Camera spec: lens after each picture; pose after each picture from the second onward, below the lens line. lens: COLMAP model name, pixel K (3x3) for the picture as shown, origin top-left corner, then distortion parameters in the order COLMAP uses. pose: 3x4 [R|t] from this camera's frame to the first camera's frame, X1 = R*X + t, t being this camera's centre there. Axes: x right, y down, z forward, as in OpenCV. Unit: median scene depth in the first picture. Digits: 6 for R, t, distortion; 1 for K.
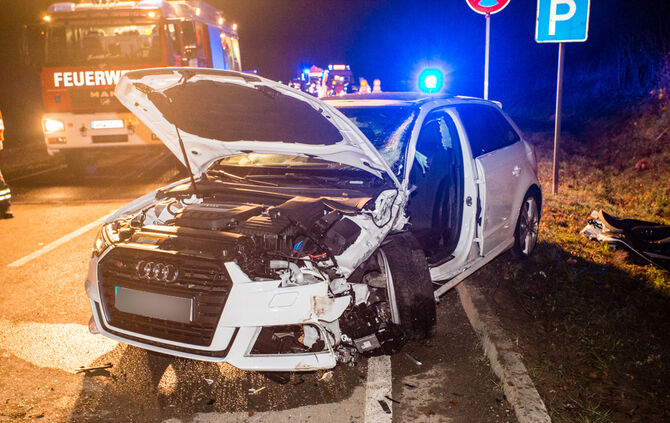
lens RADIAL K [[727.2, 0, 335.0], [0, 727.2, 211.5], [0, 0, 1]] dist [0.009016, 0.011478]
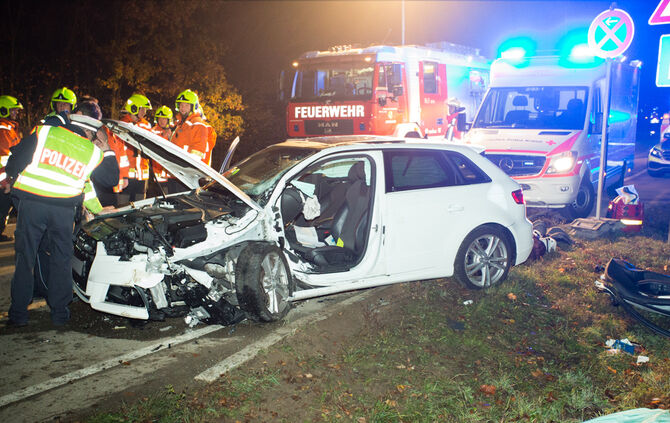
lens RADIAL K [[727.2, 0, 335.0], [0, 727.2, 211.5], [0, 0, 1]] dist [0.009016, 0.011478]
pose [[0.850429, 0.091582, -0.518057, 0.340799], [-0.109199, 0.994014, -0.003537, -0.013636], [0.514632, 0.059579, 0.855339, -0.029570]]
